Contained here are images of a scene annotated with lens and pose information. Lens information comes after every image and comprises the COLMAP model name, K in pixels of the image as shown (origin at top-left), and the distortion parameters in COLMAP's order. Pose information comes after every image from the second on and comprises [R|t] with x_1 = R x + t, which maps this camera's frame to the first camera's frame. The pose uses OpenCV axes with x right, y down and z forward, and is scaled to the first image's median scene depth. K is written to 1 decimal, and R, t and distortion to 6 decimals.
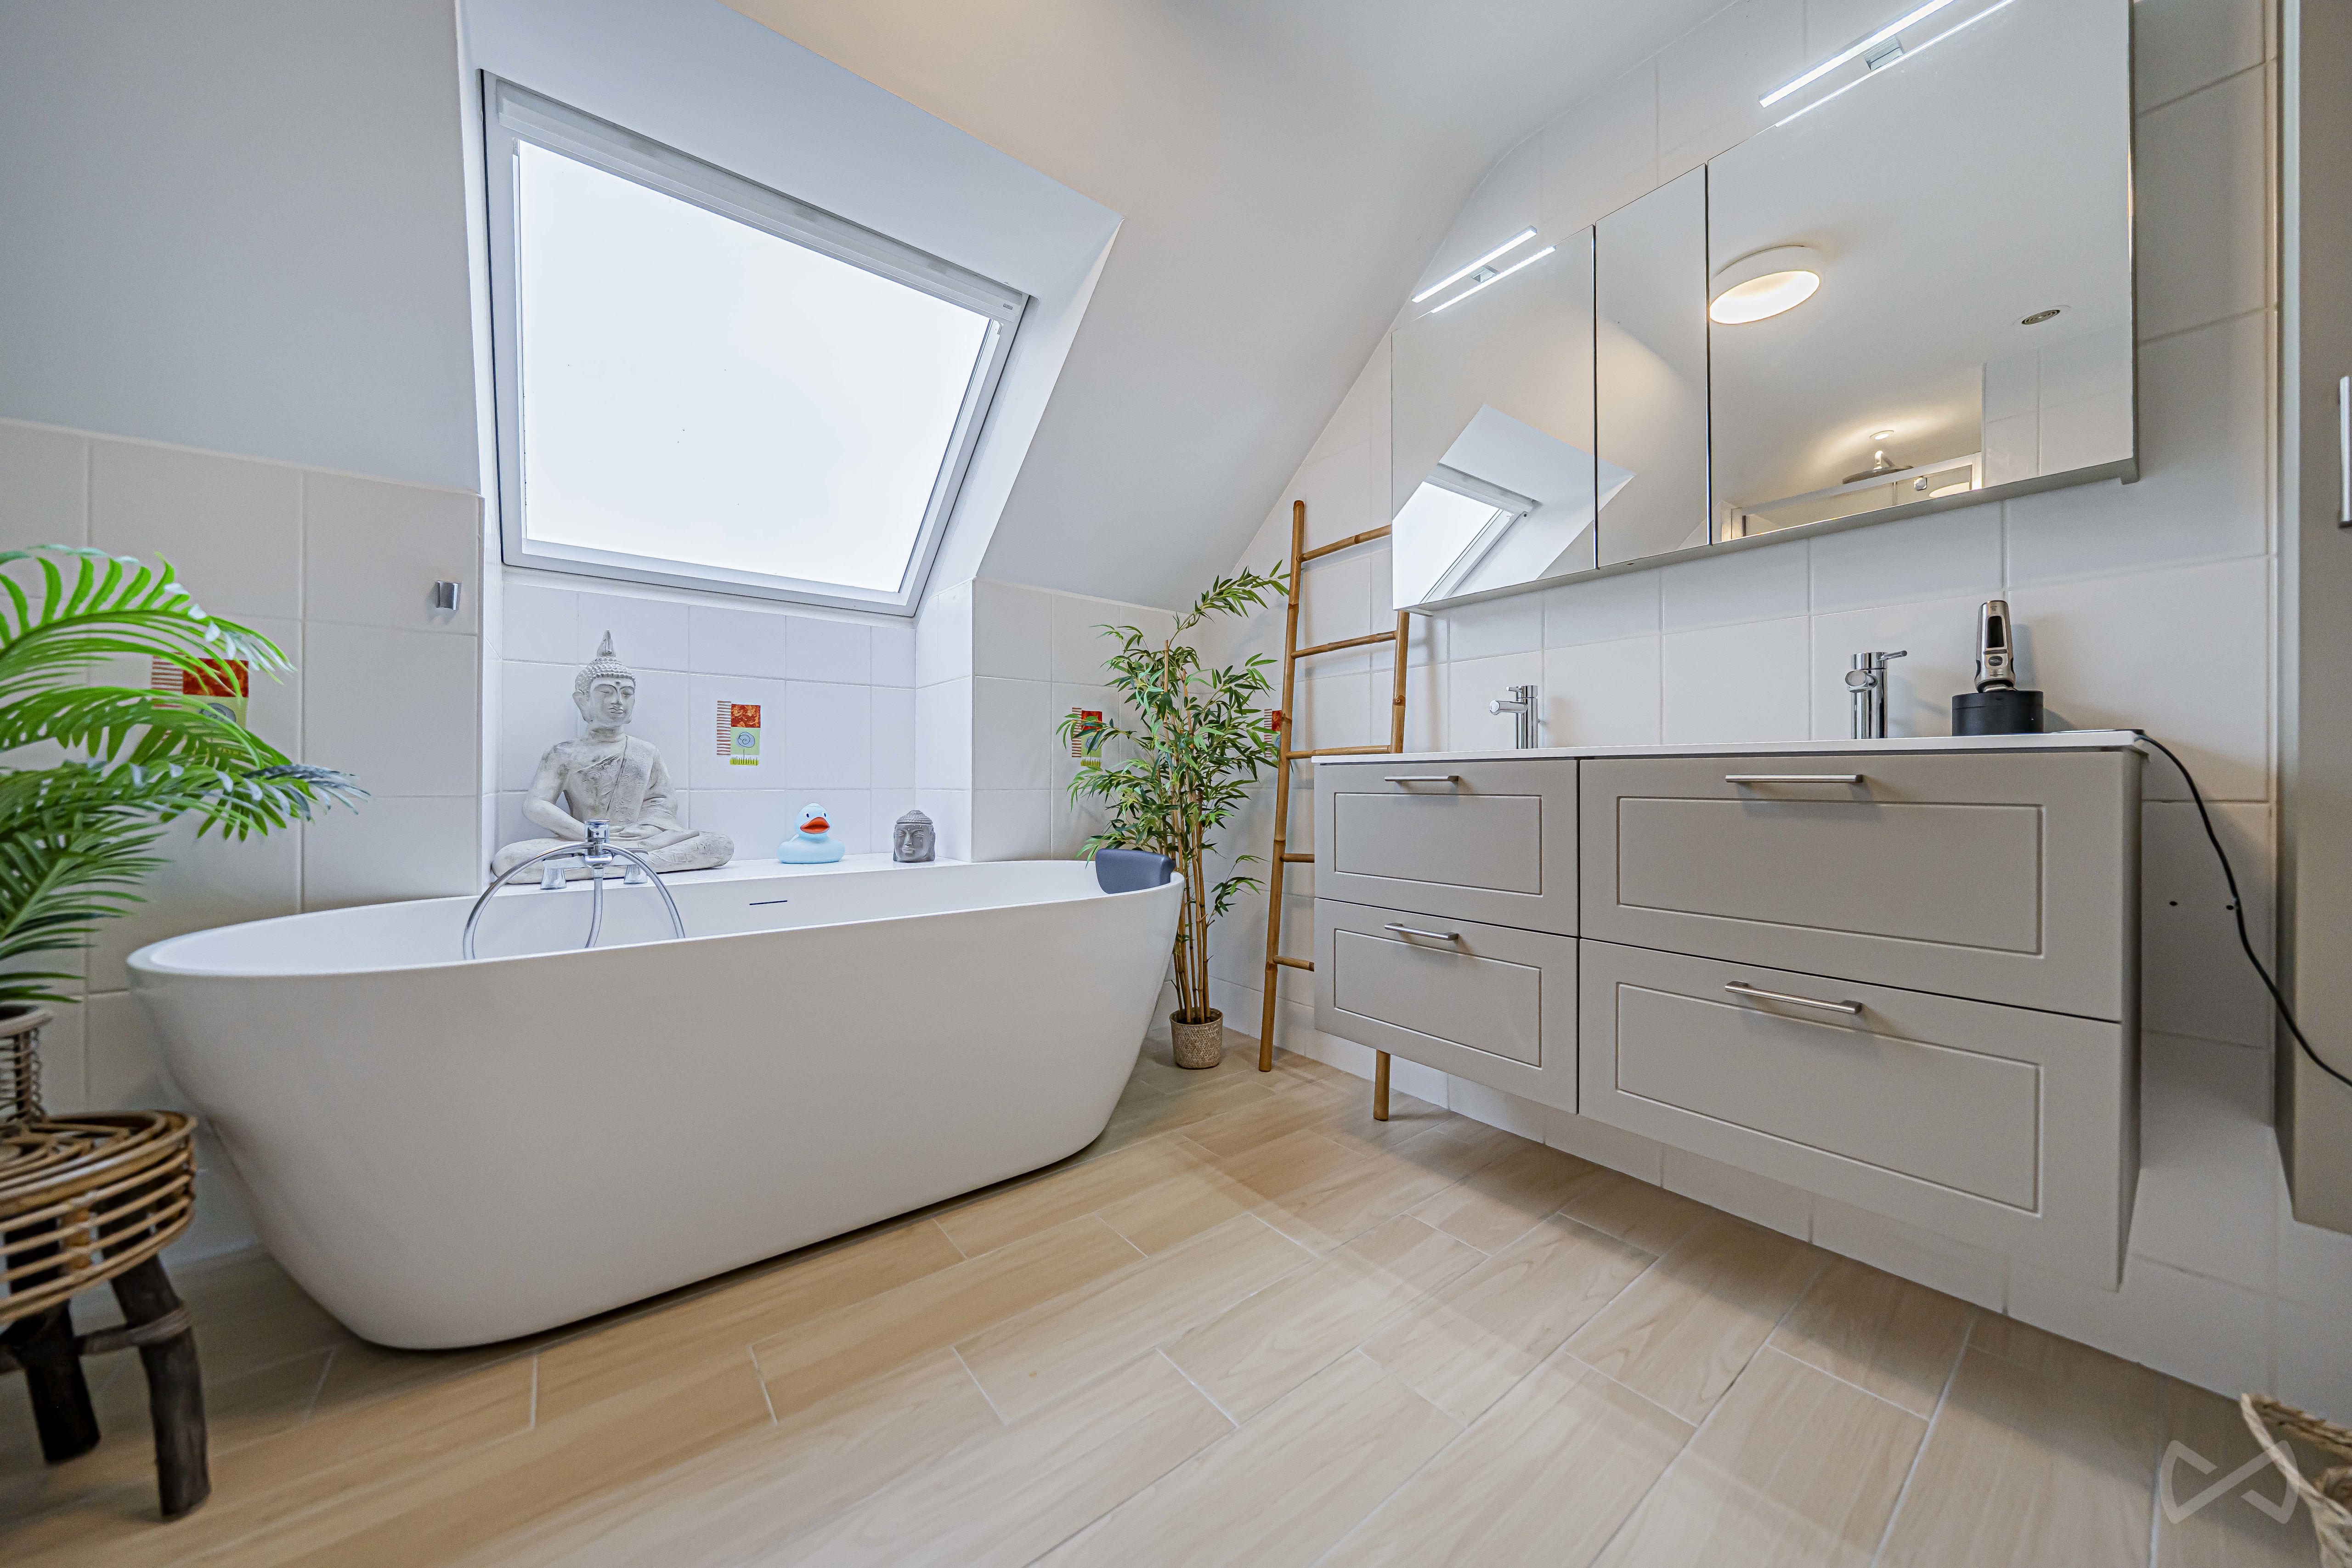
lens RADIAL K [[811.0, 0, 1194.8], [0, 811.0, 782.4], [0, 0, 1]] dist [-0.001079, -0.000149]
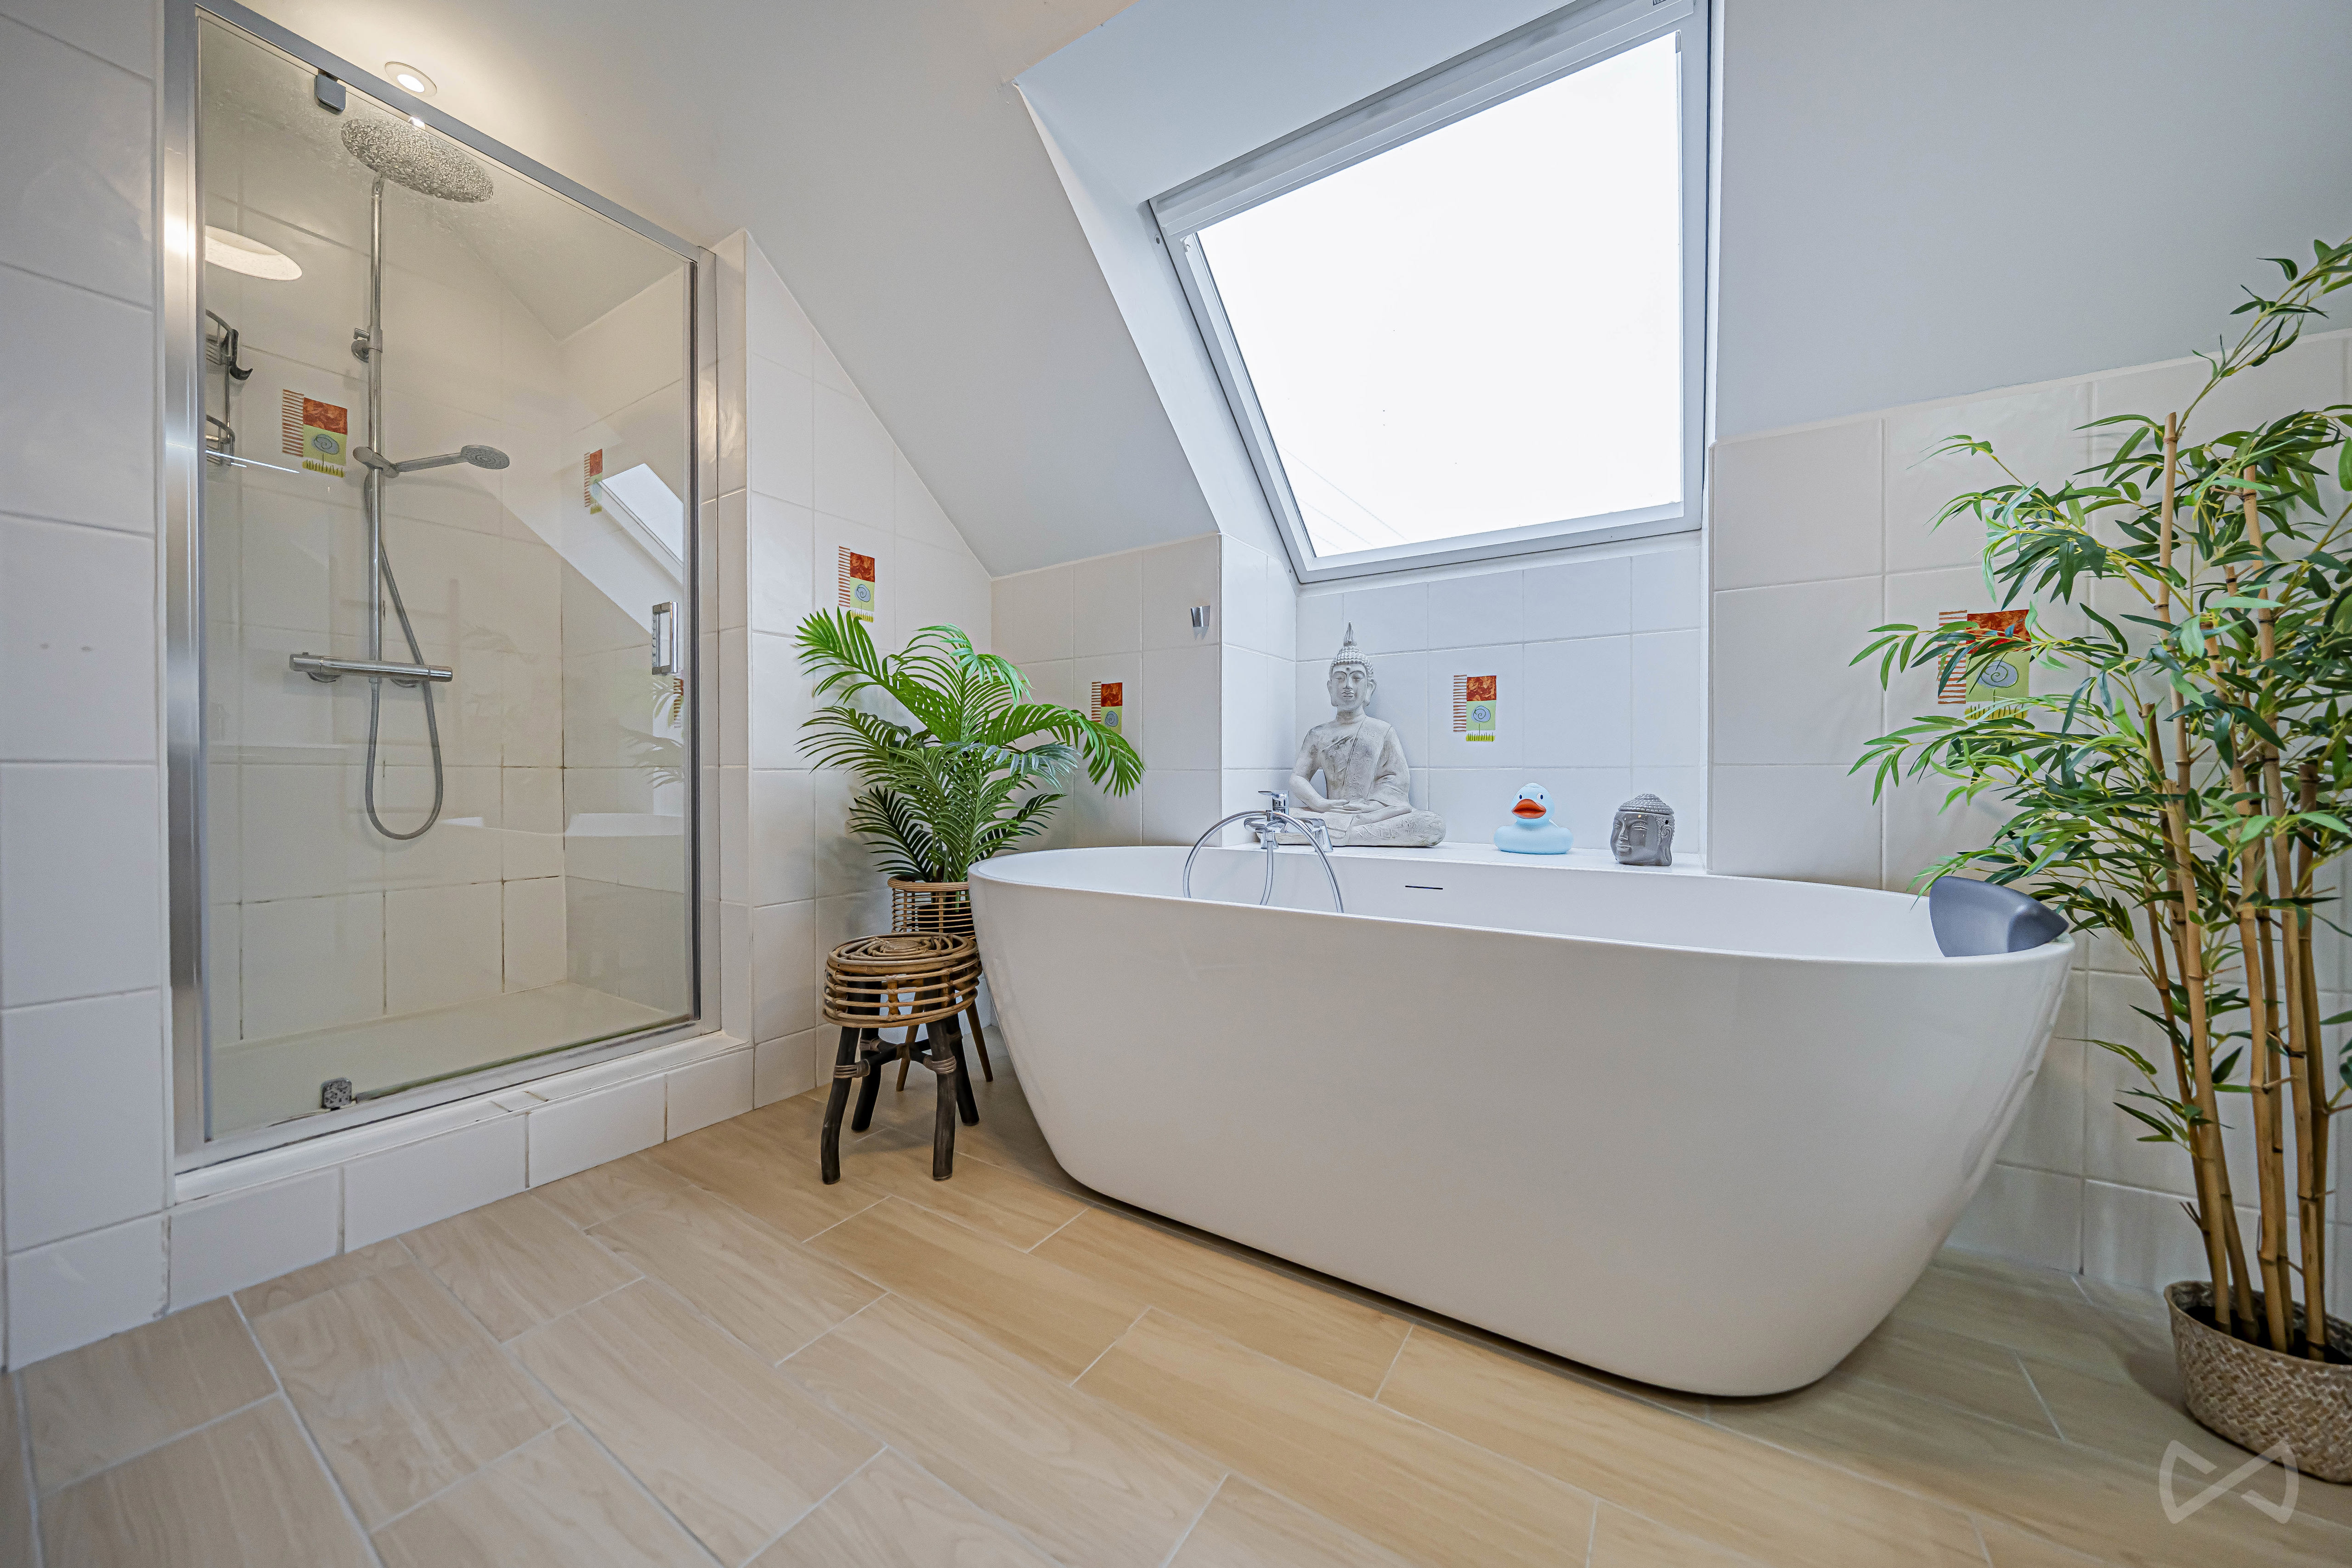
lens RADIAL K [[810.9, 0, 1184.5], [0, 810.9, 784.8], [0, 0, 1]] dist [-0.001079, -0.000149]
pose [[0.319481, 0.009921, -0.947541, 0.246673], [-0.001241, 0.999949, 0.010052, 0.021624], [0.947592, -0.002035, 0.319477, 0.431868]]
